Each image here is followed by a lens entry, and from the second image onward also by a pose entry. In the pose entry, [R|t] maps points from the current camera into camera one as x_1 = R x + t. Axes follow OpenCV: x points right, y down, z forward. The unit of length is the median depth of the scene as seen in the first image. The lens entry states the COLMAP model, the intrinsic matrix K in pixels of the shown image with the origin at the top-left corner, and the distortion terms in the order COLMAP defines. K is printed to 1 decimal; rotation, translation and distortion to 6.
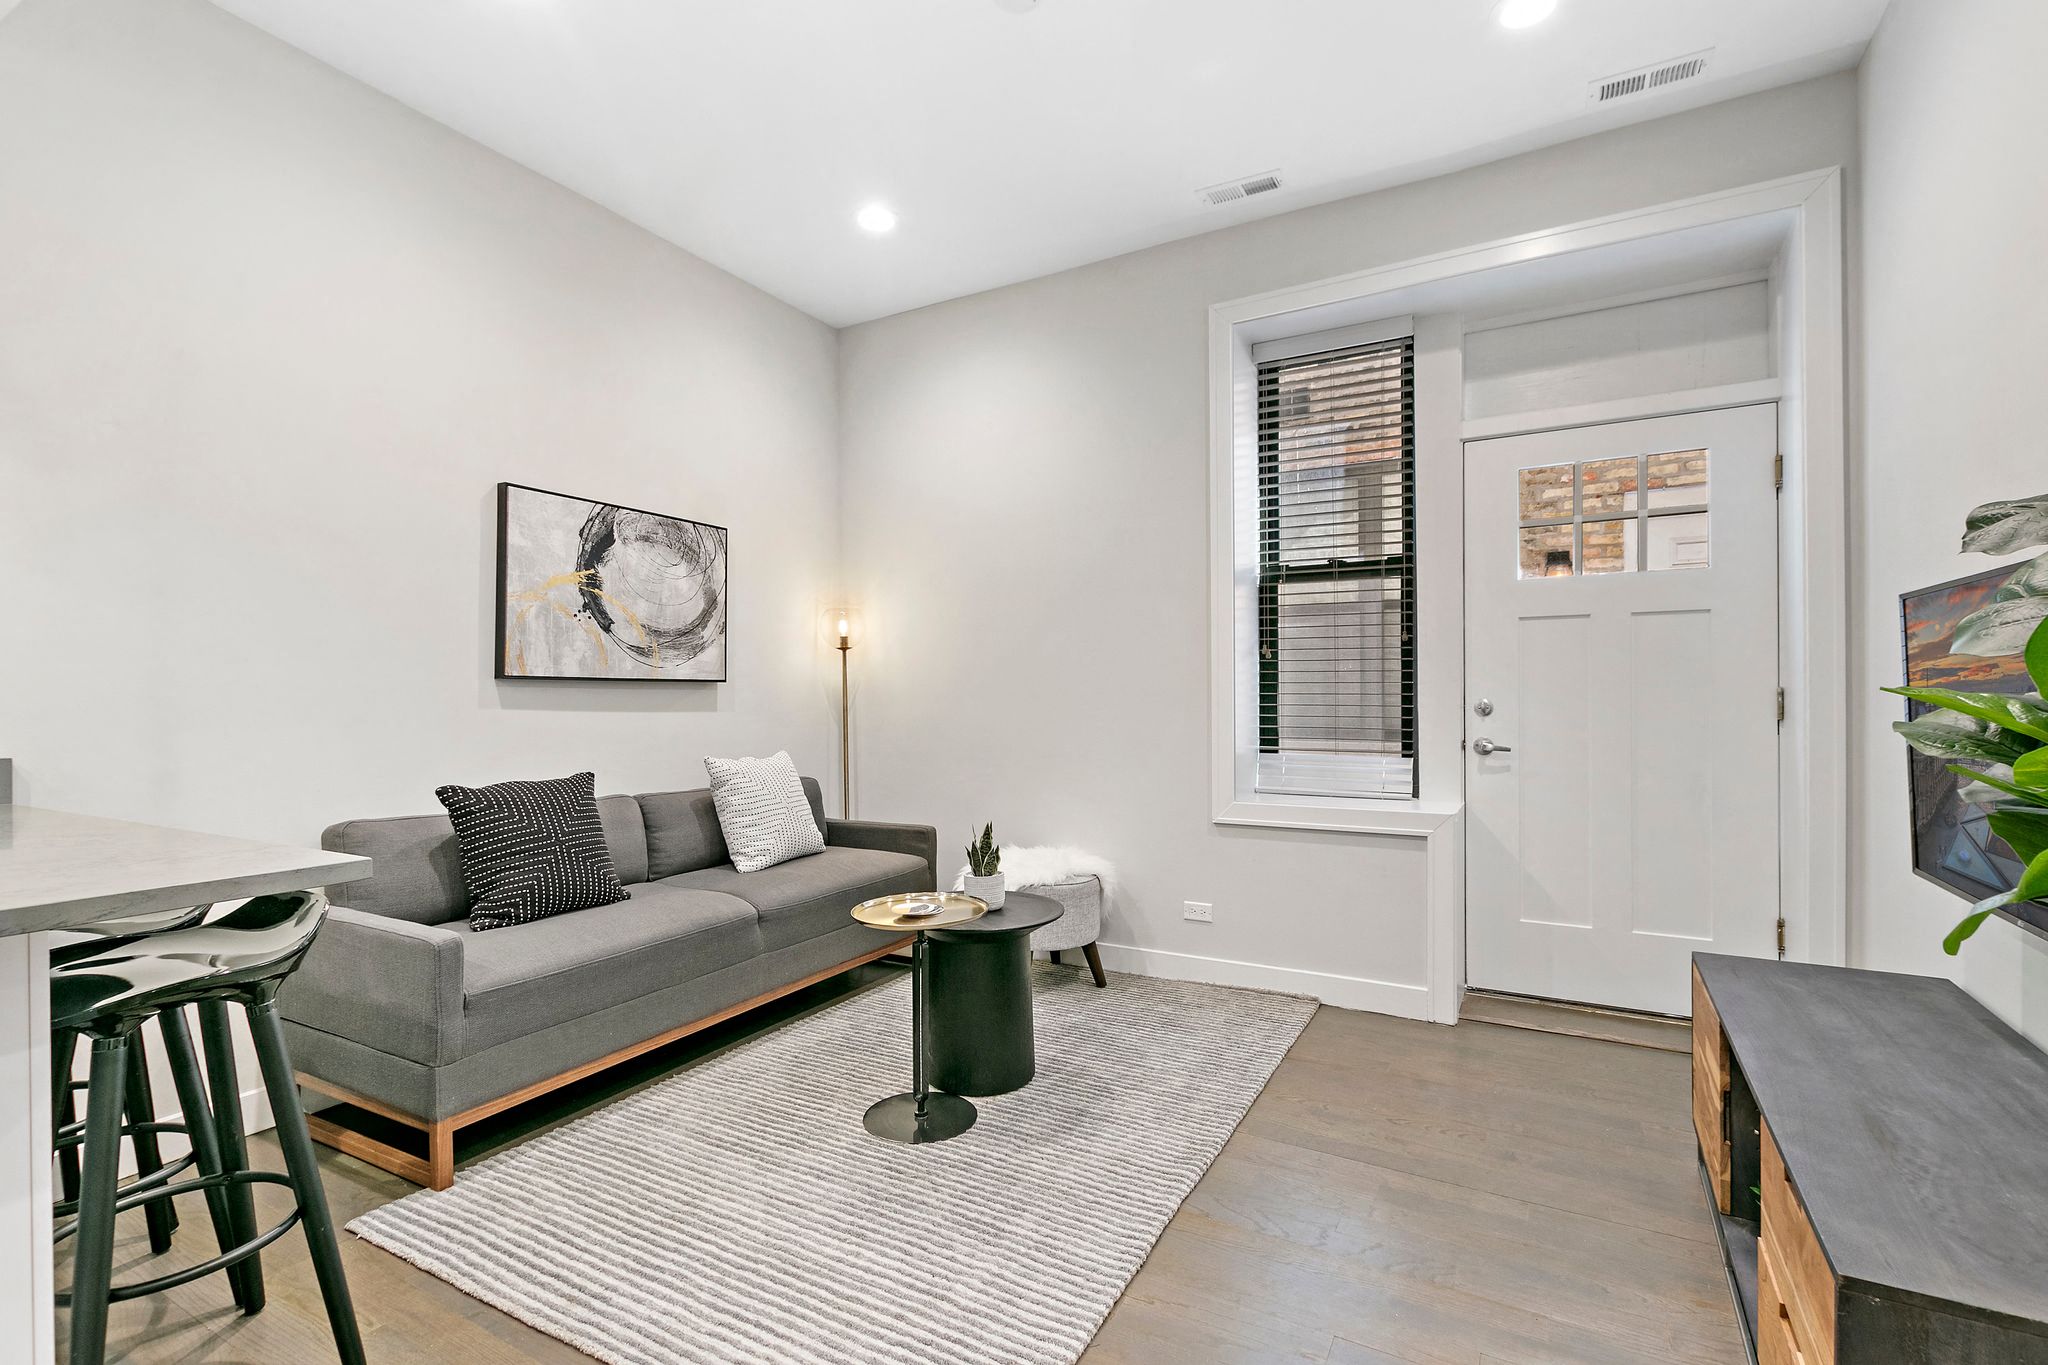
lens RADIAL K [[936.9, 0, 1018.4], [0, 936.9, 706.6], [0, 0, 1]] dist [0.000883, 0.000061]
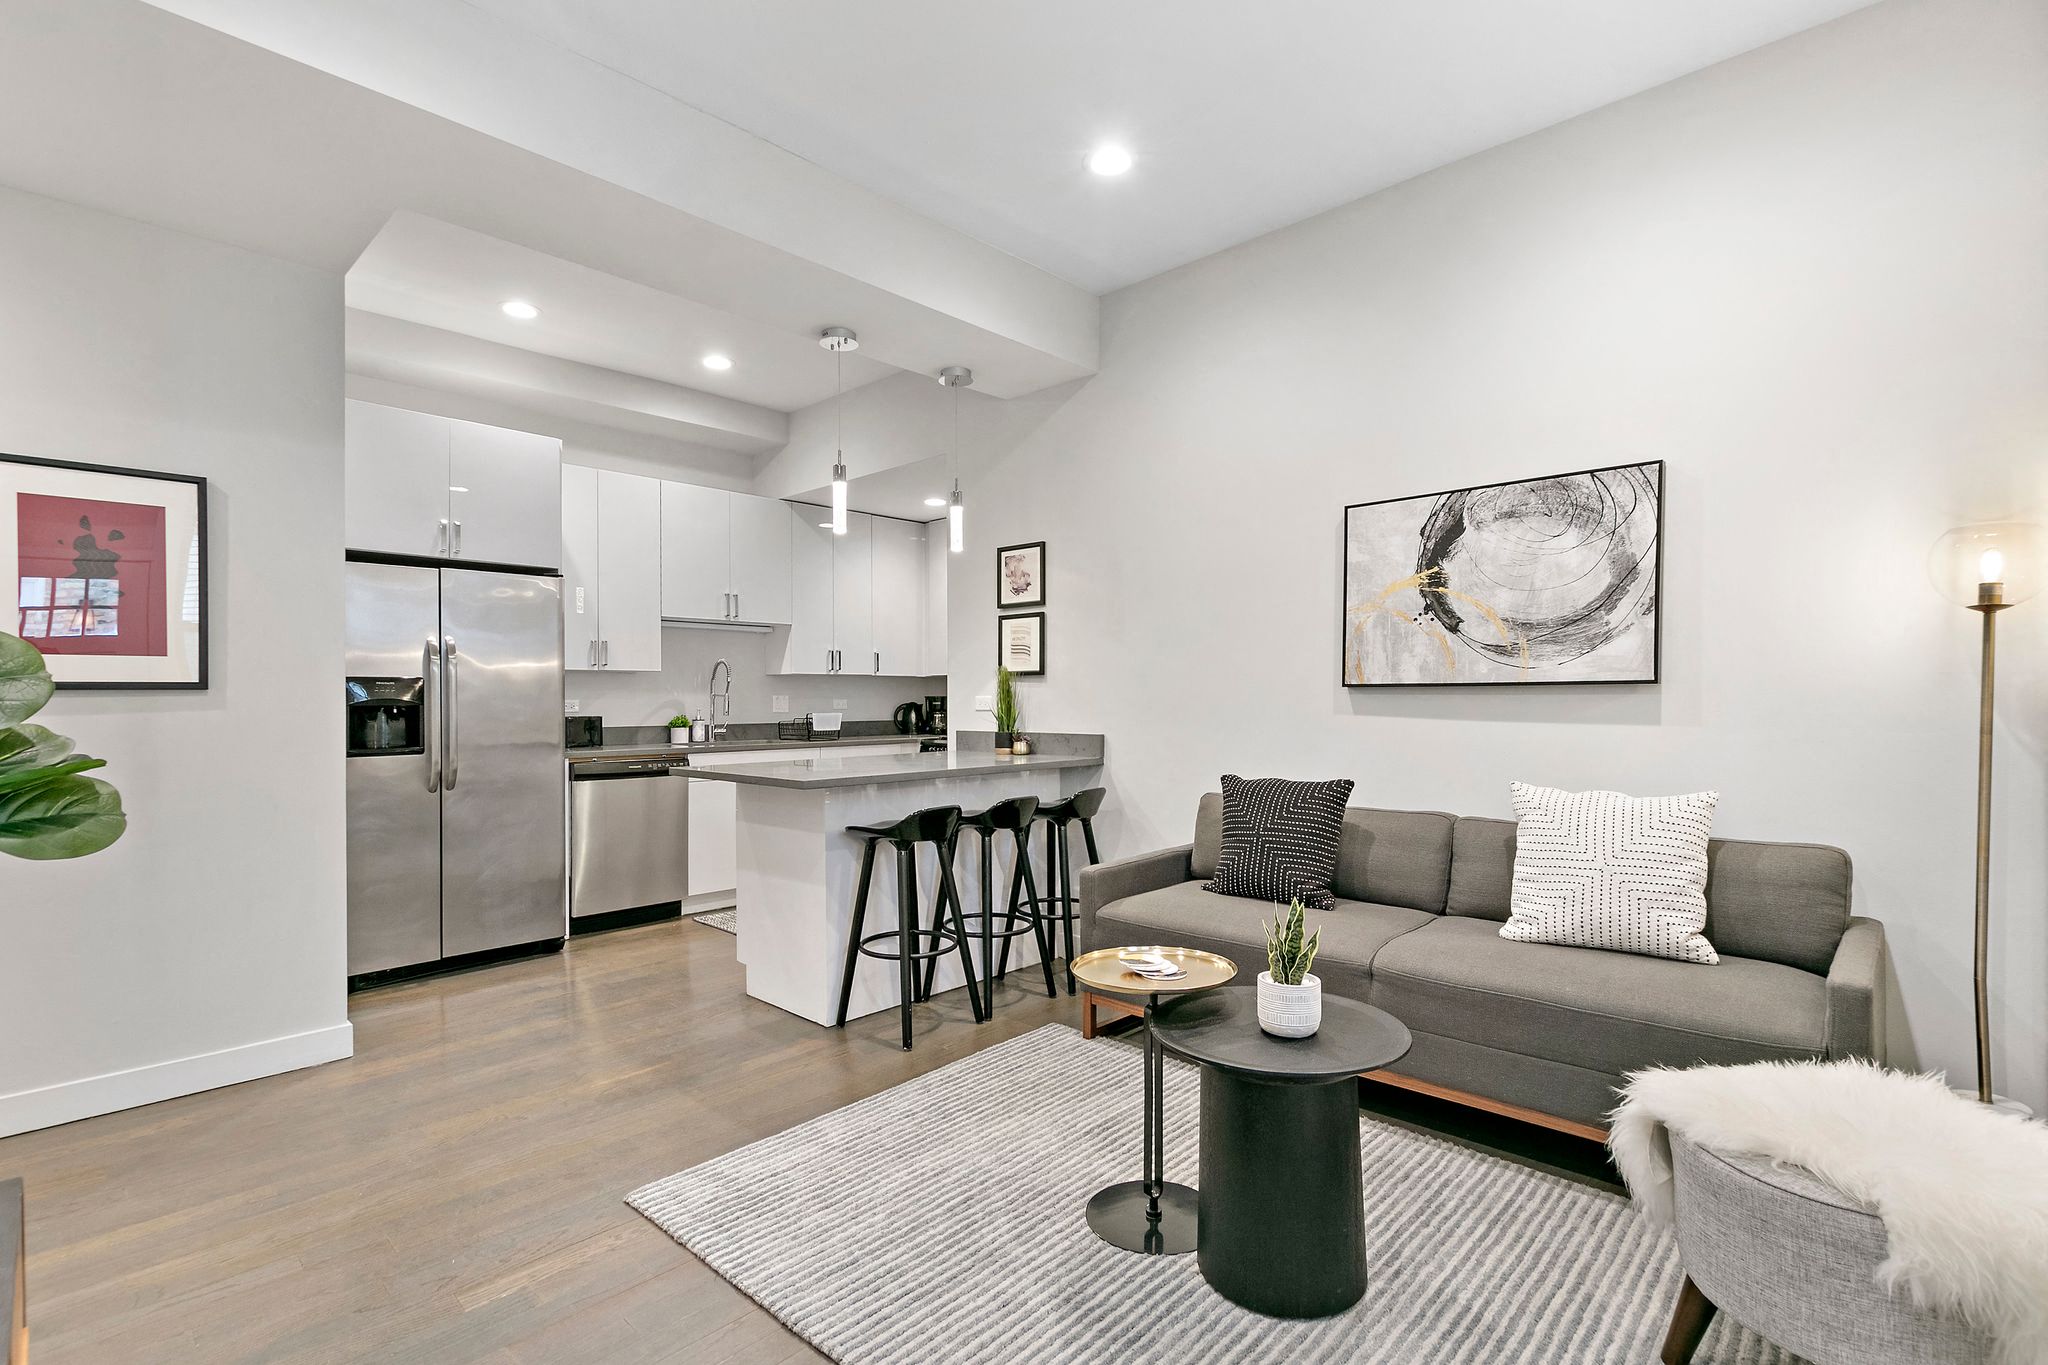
lens RADIAL K [[936.9, 0, 1018.4], [0, 936.9, 706.6], [0, 0, 1]] dist [0.000883, 0.000061]
pose [[-0.246381, 0.020769, -0.968951, 0.553340], [0.002416, 0.999780, 0.020815, -0.028167], [0.969170, 0.002788, -0.246377, 0.826361]]
